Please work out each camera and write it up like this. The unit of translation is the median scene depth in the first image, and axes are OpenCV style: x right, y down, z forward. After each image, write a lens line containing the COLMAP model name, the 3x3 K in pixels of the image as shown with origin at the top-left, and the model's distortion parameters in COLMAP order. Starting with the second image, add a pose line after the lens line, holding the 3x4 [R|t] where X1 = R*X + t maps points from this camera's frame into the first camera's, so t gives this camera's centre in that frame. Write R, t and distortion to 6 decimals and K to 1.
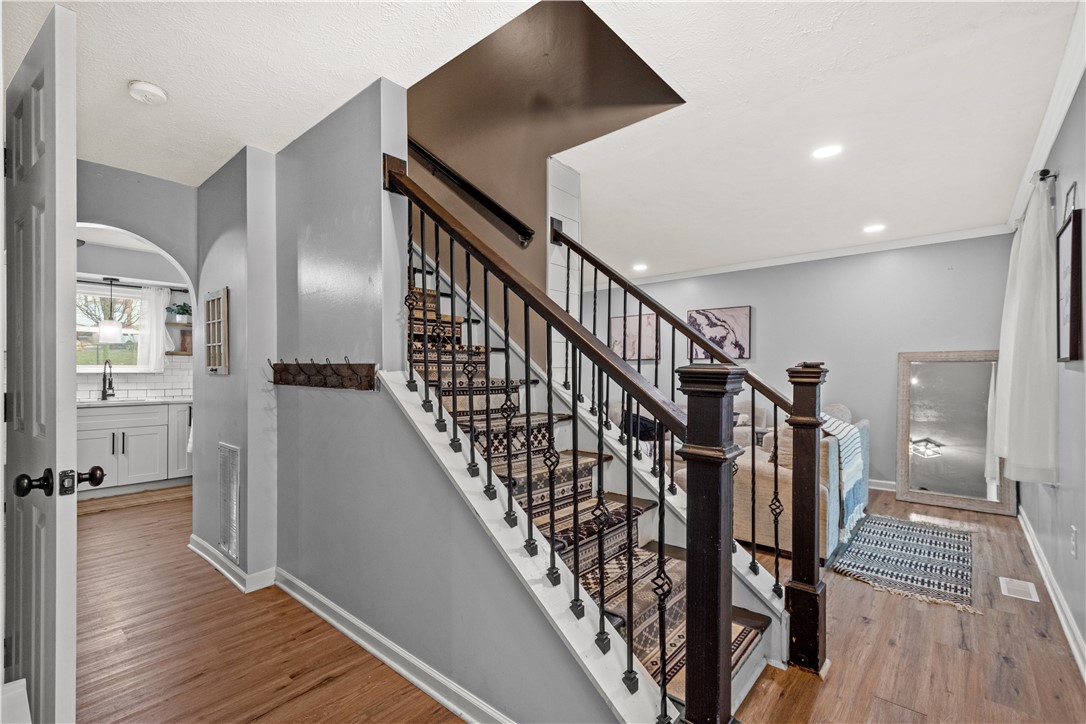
lens RADIAL K [[481.5, 0, 551.5], [0, 481.5, 366.4], [0, 0, 1]] dist [0.004497, 0.000136]
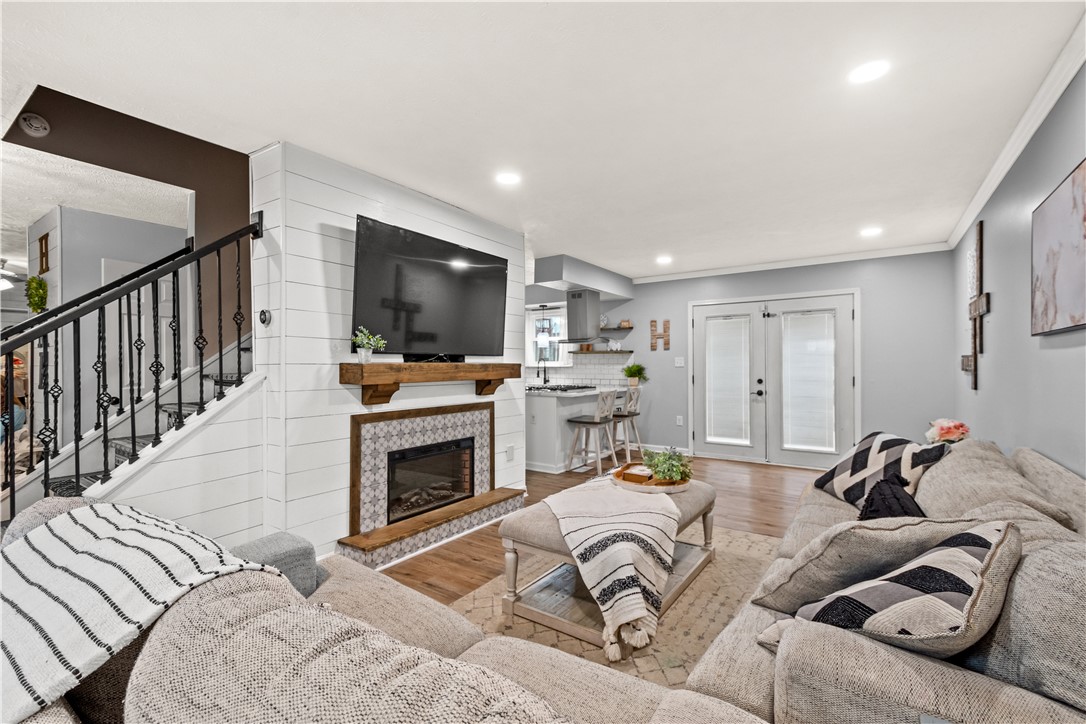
lens RADIAL K [[481.5, 0, 541.0], [0, 481.5, 366.9], [0, 0, 1]] dist [0.004497, 0.000136]
pose [[0.079231, 0.003100, -0.996851, 0.535383], [0.005367, 0.999979, 0.003536, 0.007490], [0.996842, -0.005630, 0.079212, 0.748329]]
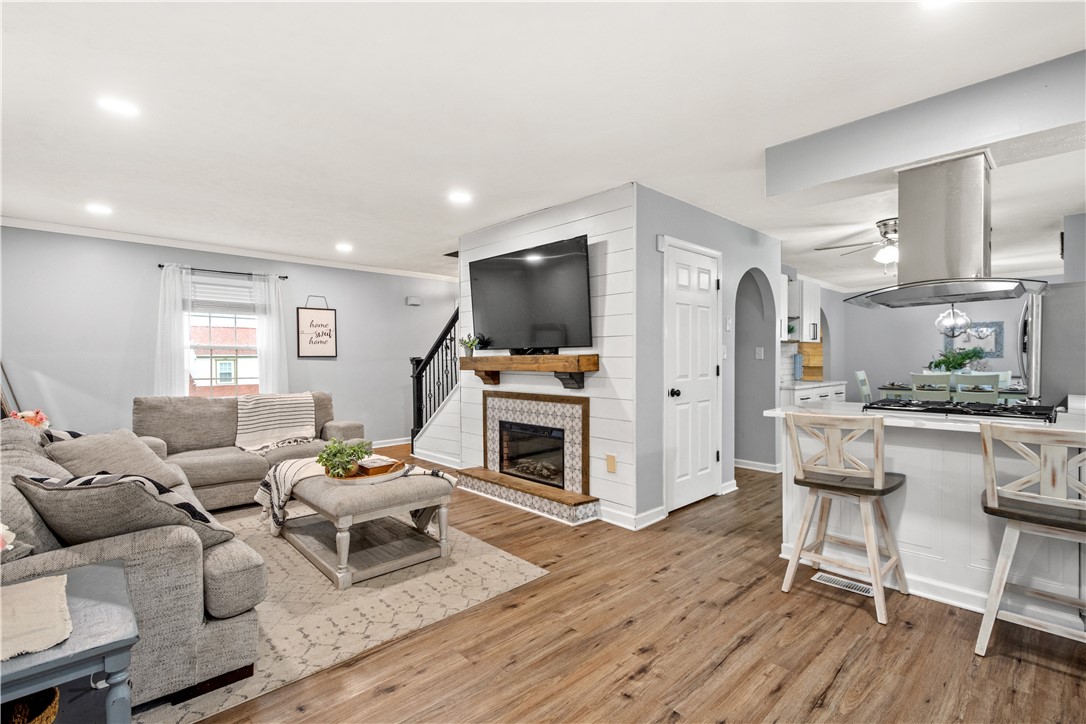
lens RADIAL K [[481.5, 0, 542.1], [0, 481.5, 368.4], [0, 0, 1]] dist [0.004497, 0.000136]
pose [[-0.992585, 0.004639, 0.121465, -0.221213], [0.006707, 0.999839, 0.016624, 0.011189], [-0.121368, 0.017315, -0.992456, 1.395918]]
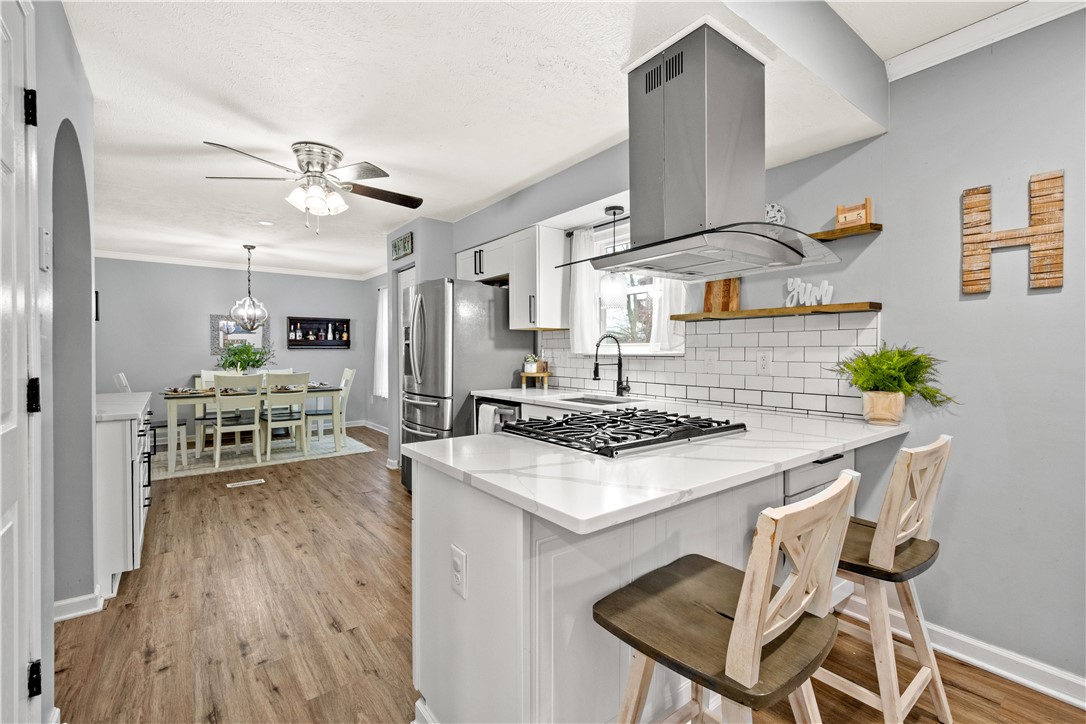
lens RADIAL K [[481.5, 0, 538.0], [0, 481.5, 355.2], [0, 0, 1]] dist [0.004497, 0.000136]
pose [[-0.228176, 0.004435, -0.973610, -0.235065], [0.002099, 0.999990, 0.004063, 0.010336], [0.973618, -0.001116, -0.228183, 0.904035]]
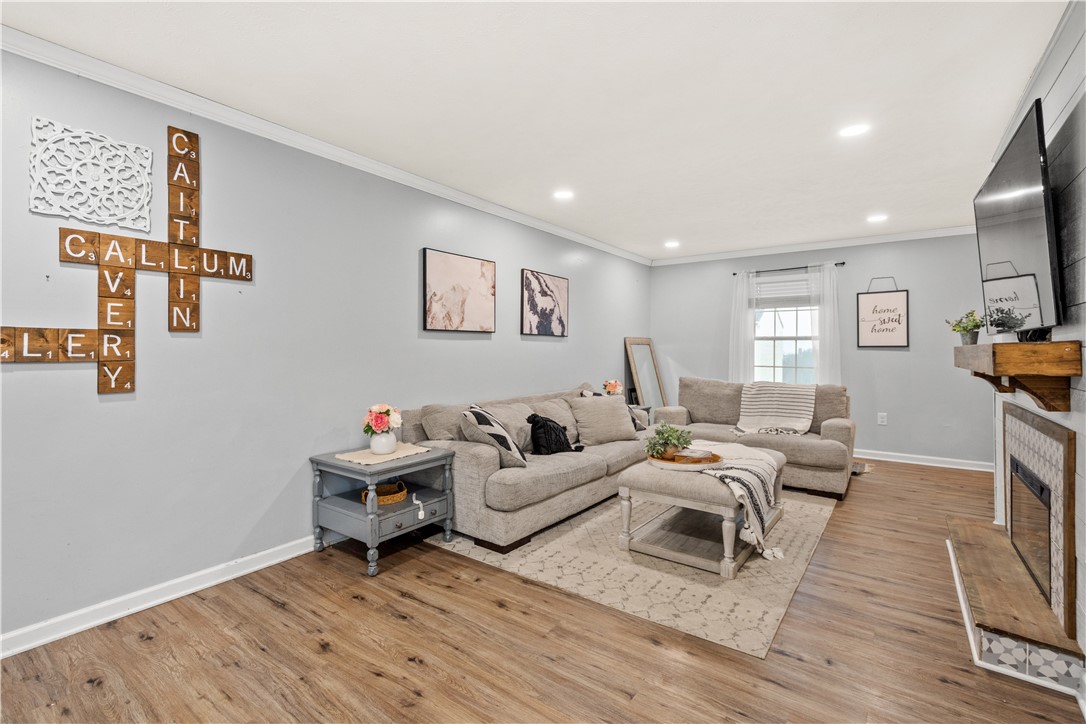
lens RADIAL K [[481.5, 0, 552.5], [0, 481.5, 354.8], [0, 0, 1]] dist [0.004497, 0.000136]
pose [[-0.090365, -0.005382, 0.995894, -0.485022], [-0.003513, 0.999981, 0.005085, 0.012947], [-0.995903, -0.003039, -0.090382, 1.097773]]
